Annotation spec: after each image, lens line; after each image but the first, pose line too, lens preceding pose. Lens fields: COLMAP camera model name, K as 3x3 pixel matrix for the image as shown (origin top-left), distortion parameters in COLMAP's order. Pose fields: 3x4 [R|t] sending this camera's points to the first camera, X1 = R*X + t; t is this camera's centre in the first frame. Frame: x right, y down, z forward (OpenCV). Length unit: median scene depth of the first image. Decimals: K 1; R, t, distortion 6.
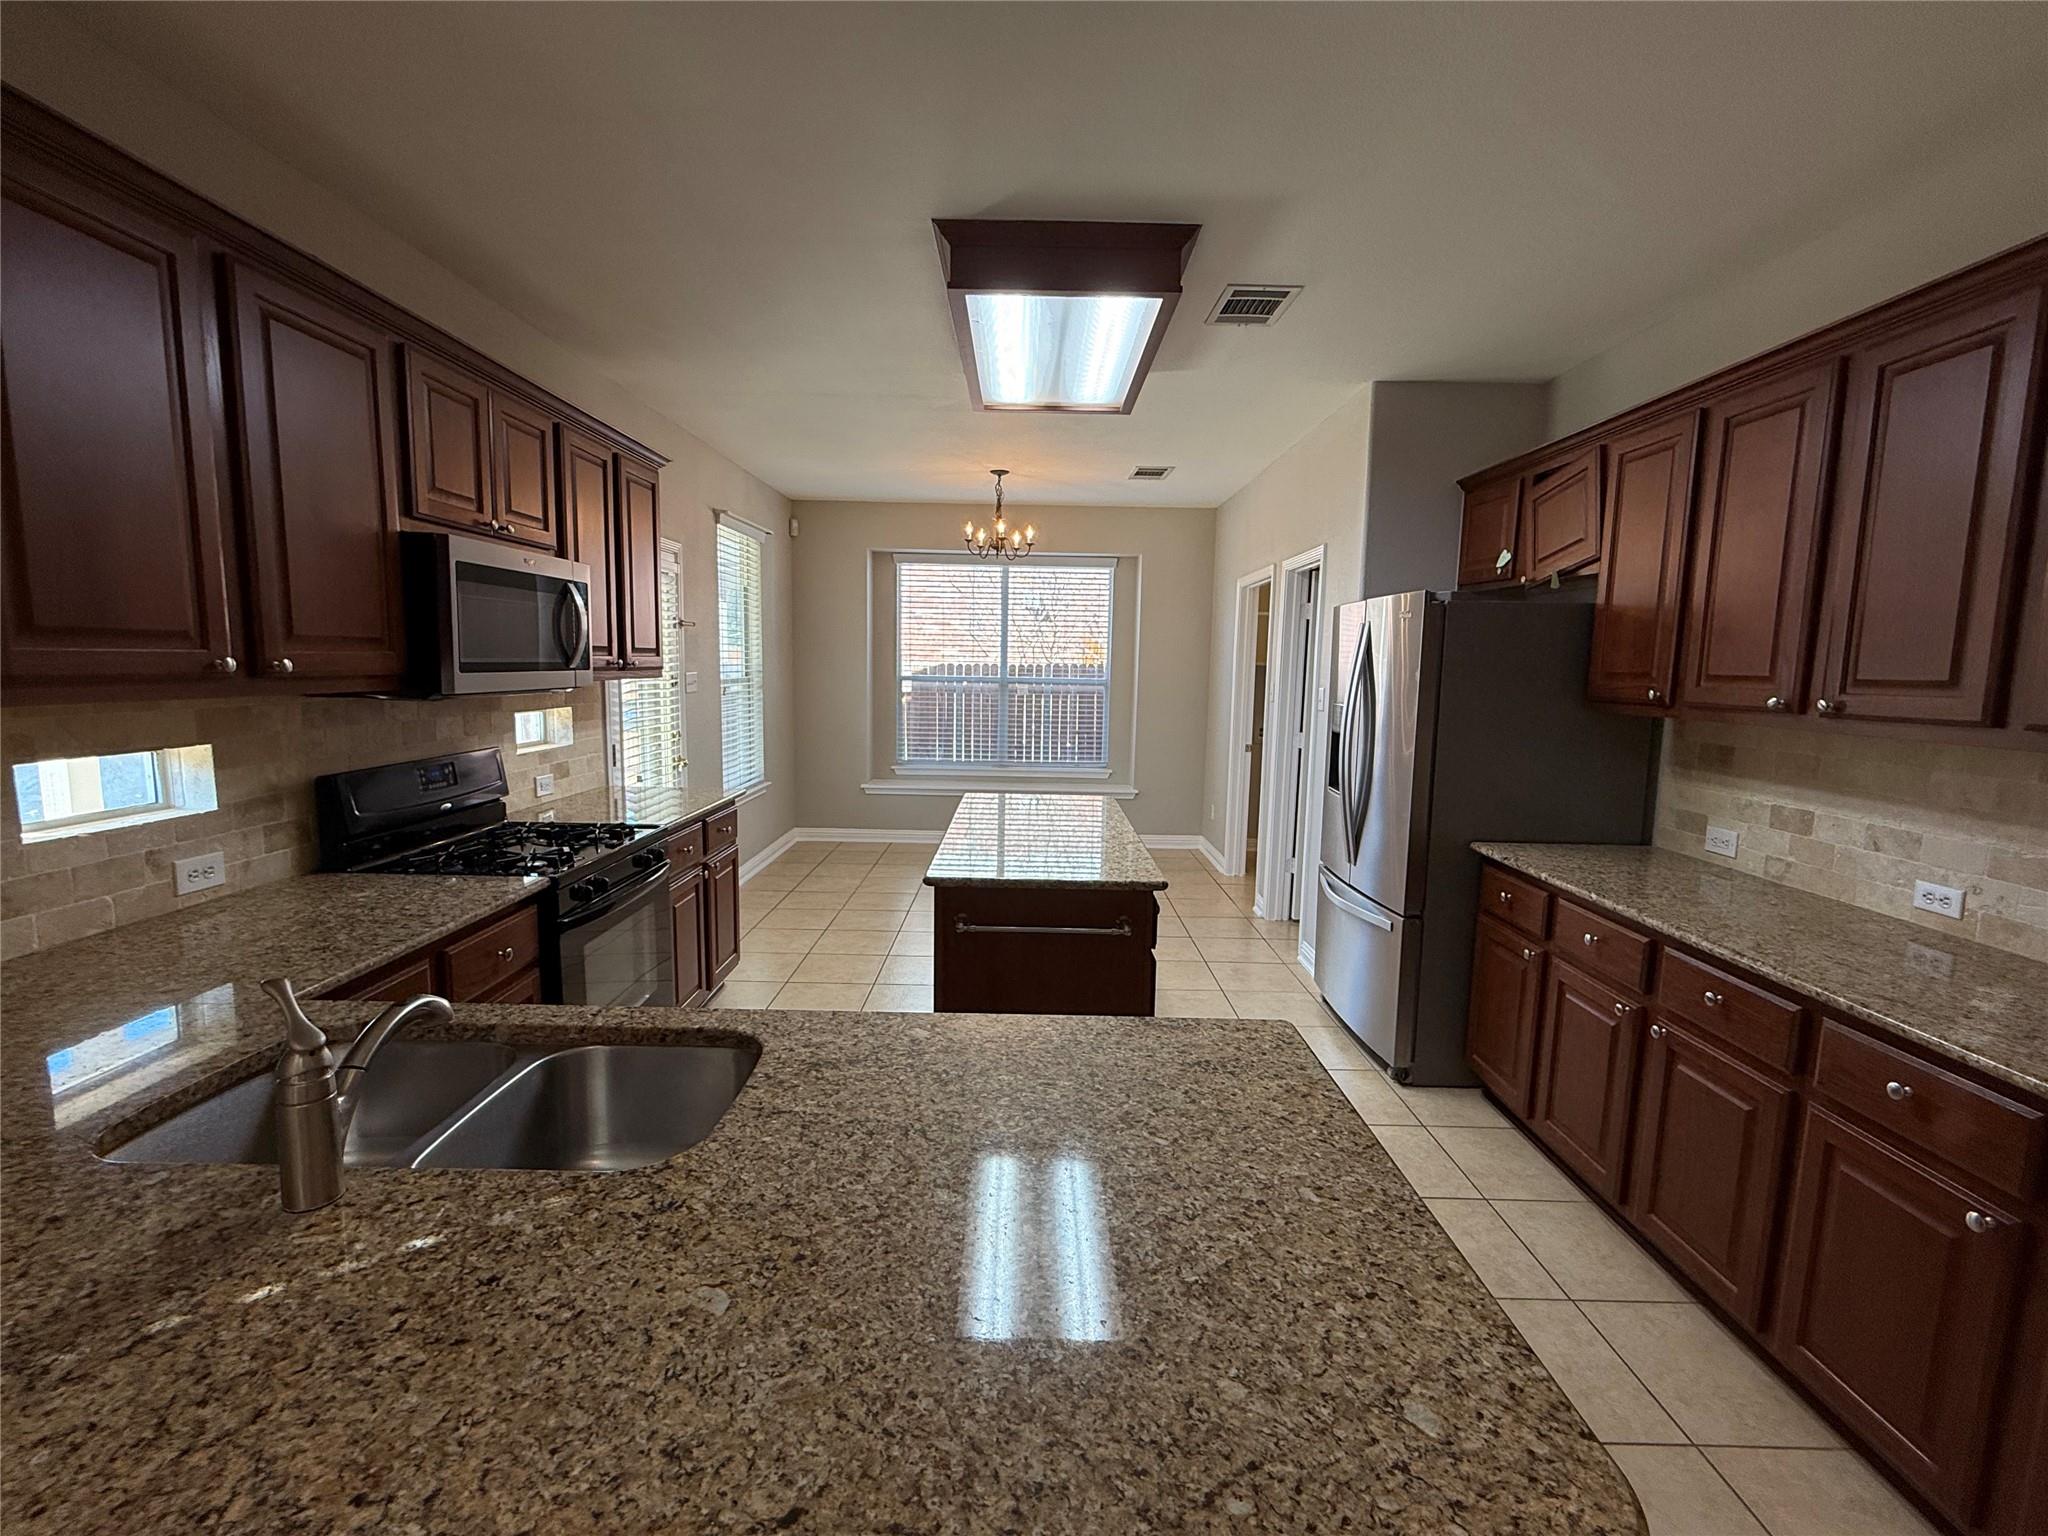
lens RADIAL K [[895.8, 0, 1022.4], [0, 895.8, 768.7], [0, 0, 1]] dist [-0.000978, 0.000586]
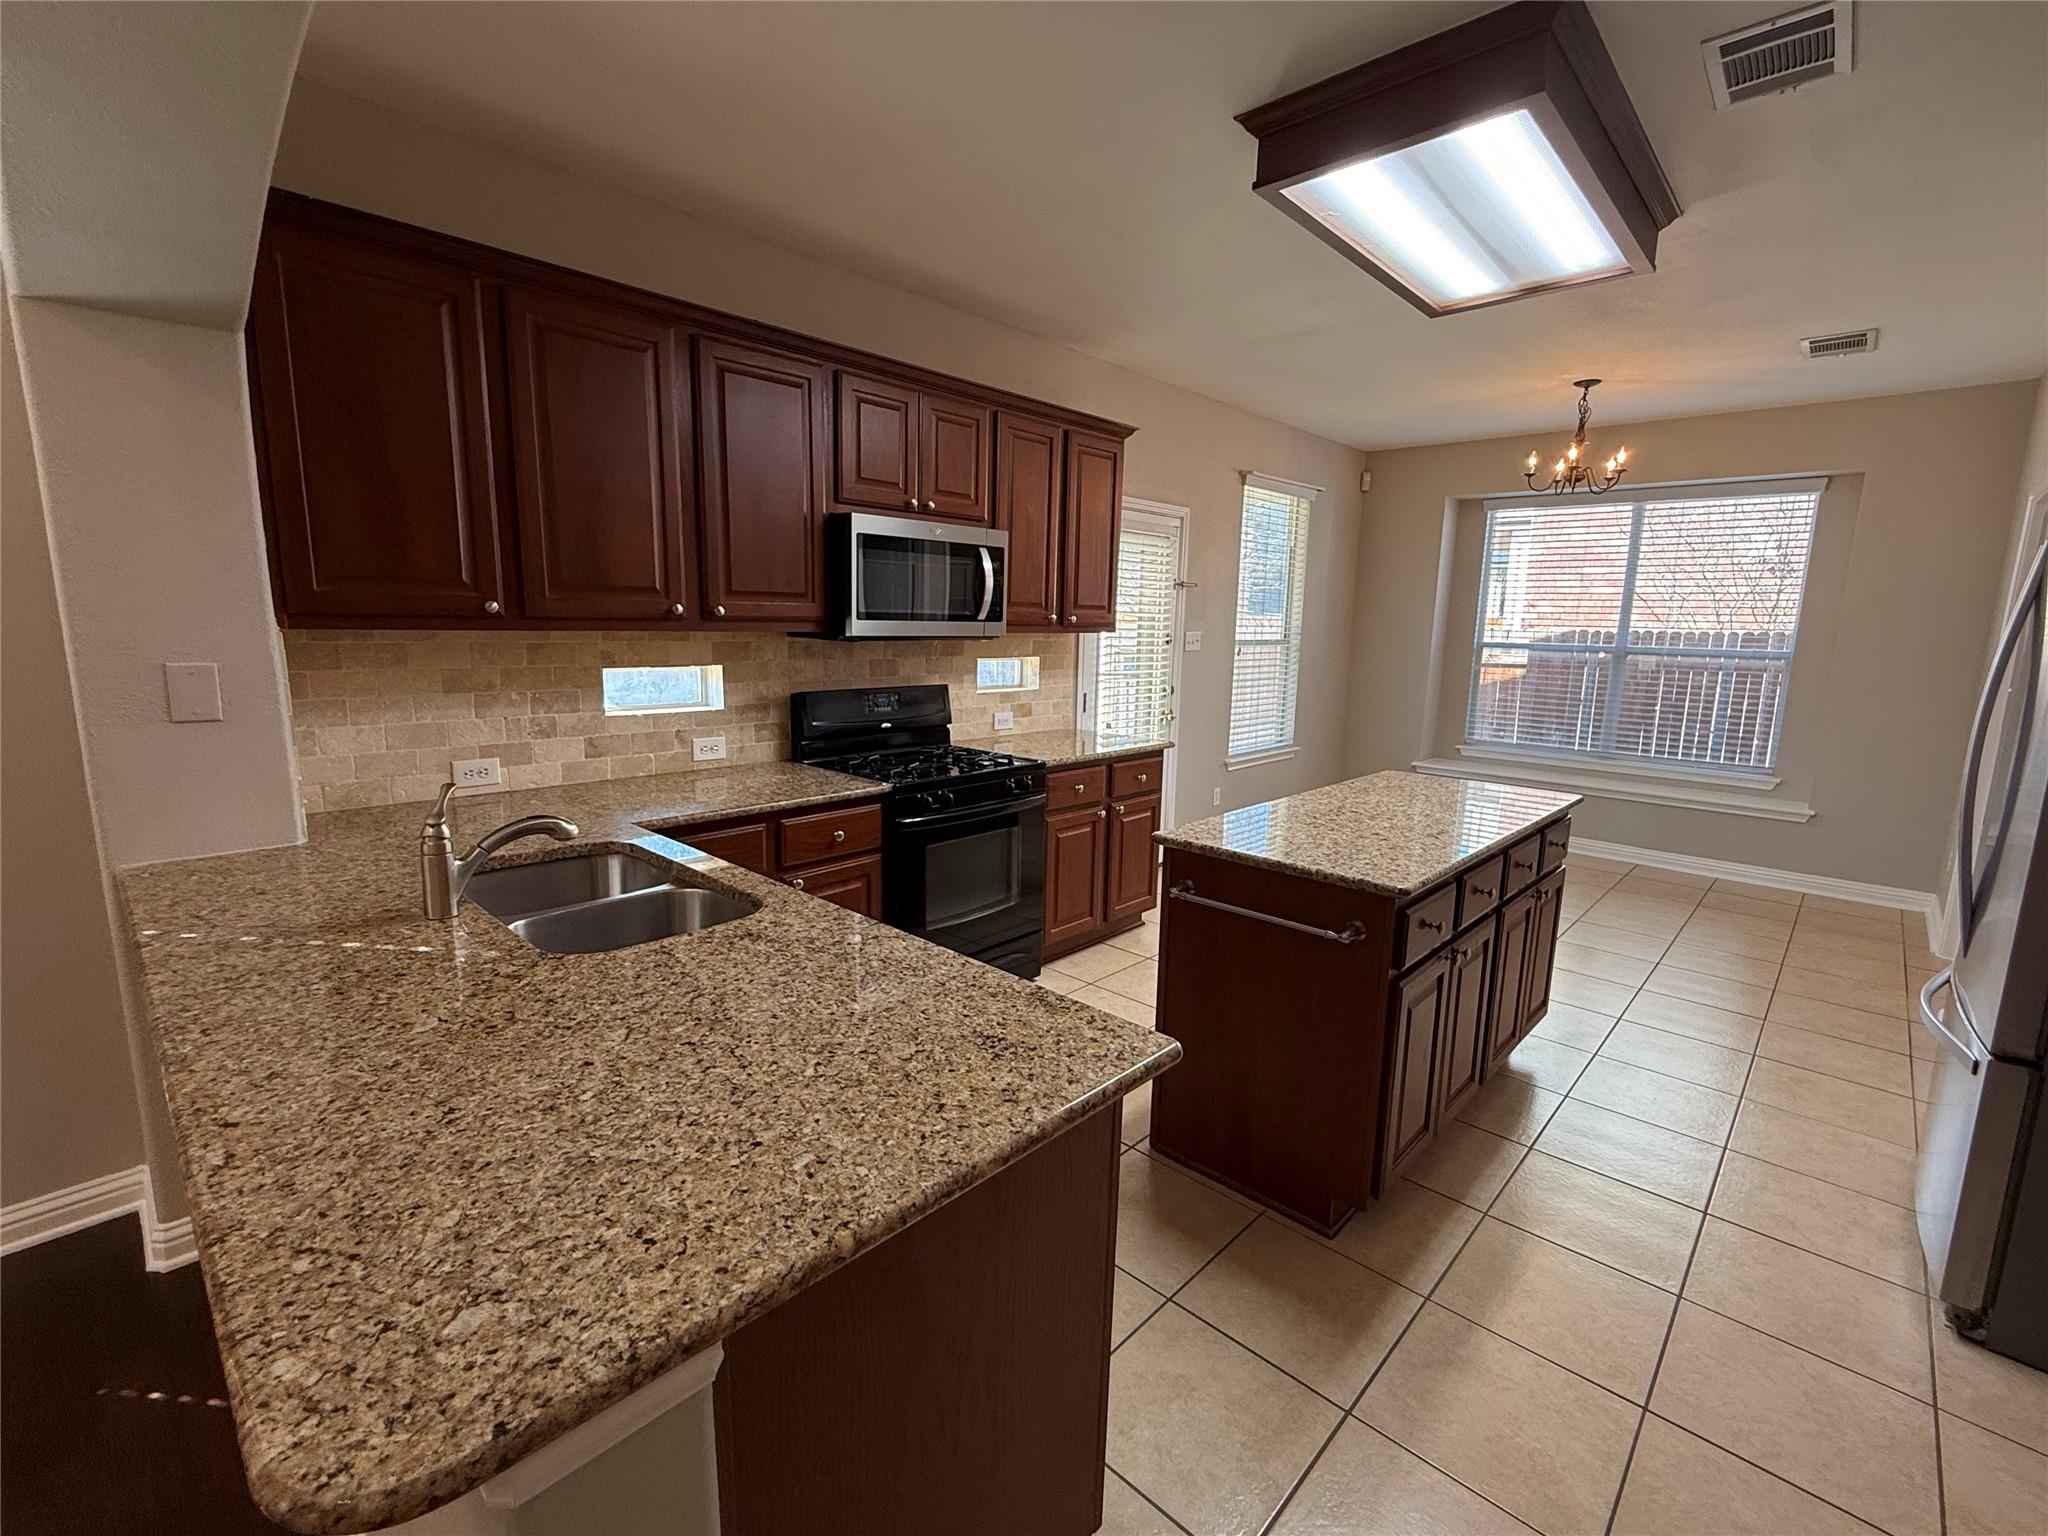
lens RADIAL K [[895.8, 0, 1028.1], [0, 895.8, 771.5], [0, 0, 1]] dist [-0.000978, 0.000586]
pose [[0.731410, 0.112246, -0.672637, 0.462377], [-0.089077, 0.993635, 0.068952, 0.000365], [0.676095, 0.009484, 0.736753, 0.211821]]
